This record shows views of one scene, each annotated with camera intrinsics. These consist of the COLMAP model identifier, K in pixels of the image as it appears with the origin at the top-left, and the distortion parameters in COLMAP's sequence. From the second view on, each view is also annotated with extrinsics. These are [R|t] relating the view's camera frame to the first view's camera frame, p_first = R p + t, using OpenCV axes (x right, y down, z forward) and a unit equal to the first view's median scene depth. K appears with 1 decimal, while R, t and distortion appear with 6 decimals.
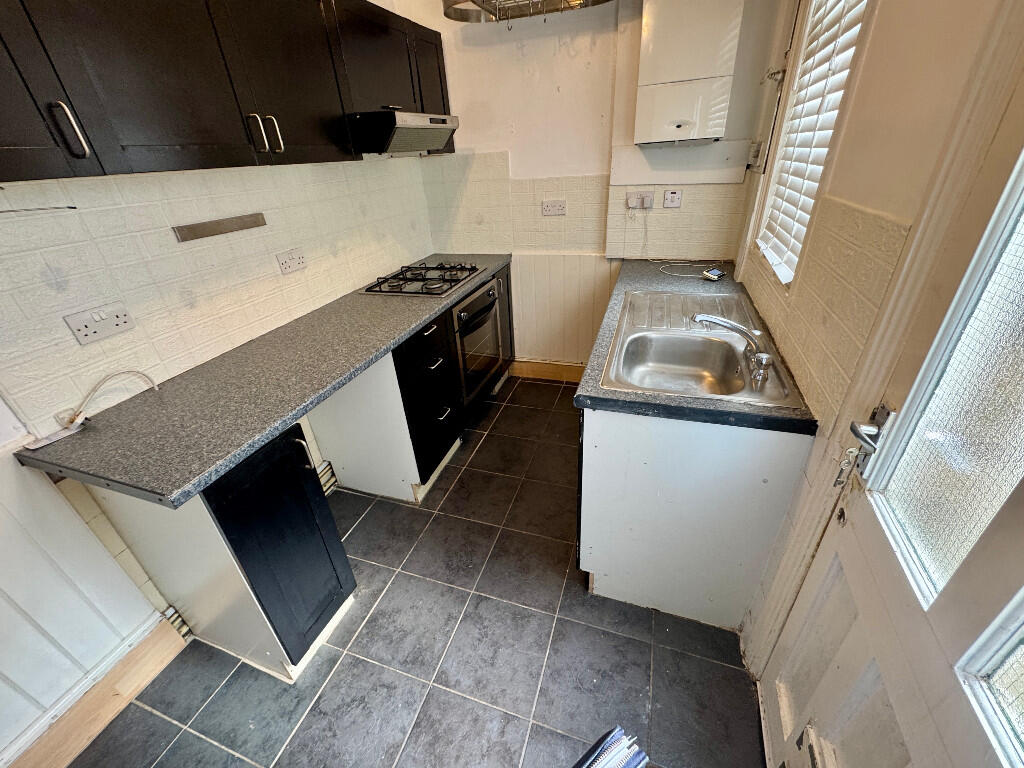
lens RADIAL K [[408.3, 0, 515.1], [0, 408.3, 382.8], [0, 0, 1]] dist [-0.002150, 0.000061]
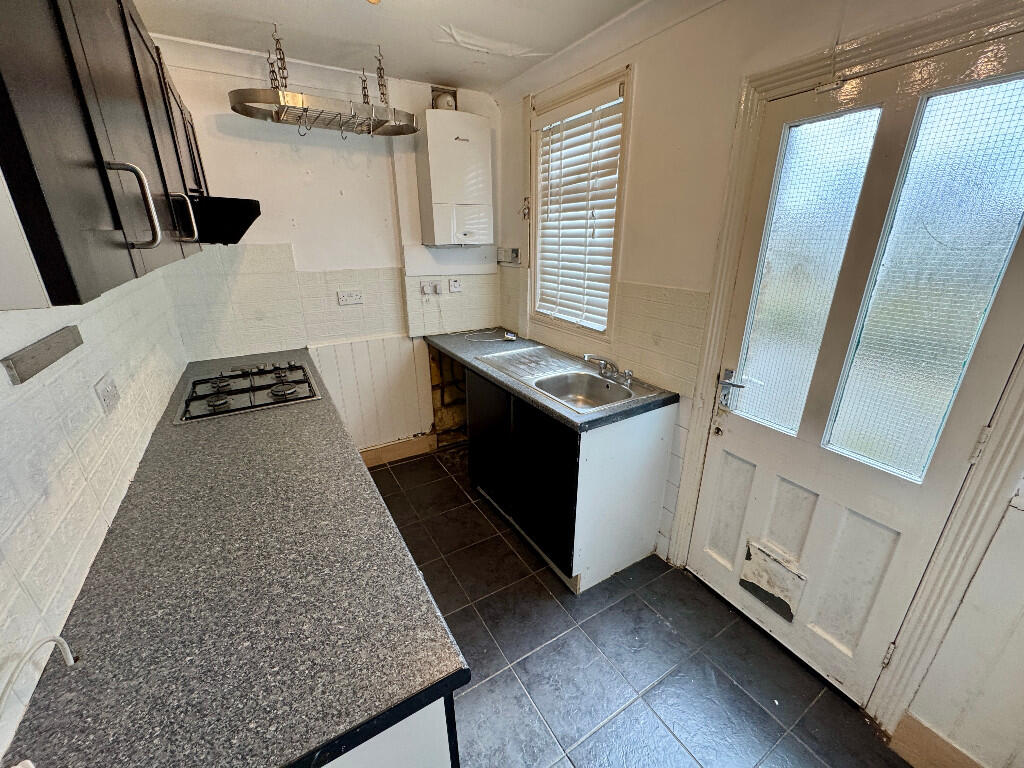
lens RADIAL K [[408.3, 0, 514.5], [0, 408.3, 381.6], [0, 0, 1]] dist [-0.002150, 0.000061]
pose [[0.644232, -0.203875, 0.737157, -0.604343], [0.339257, 0.939984, -0.036521, -0.079120], [-0.685470, 0.273614, 0.674734, 0.131142]]
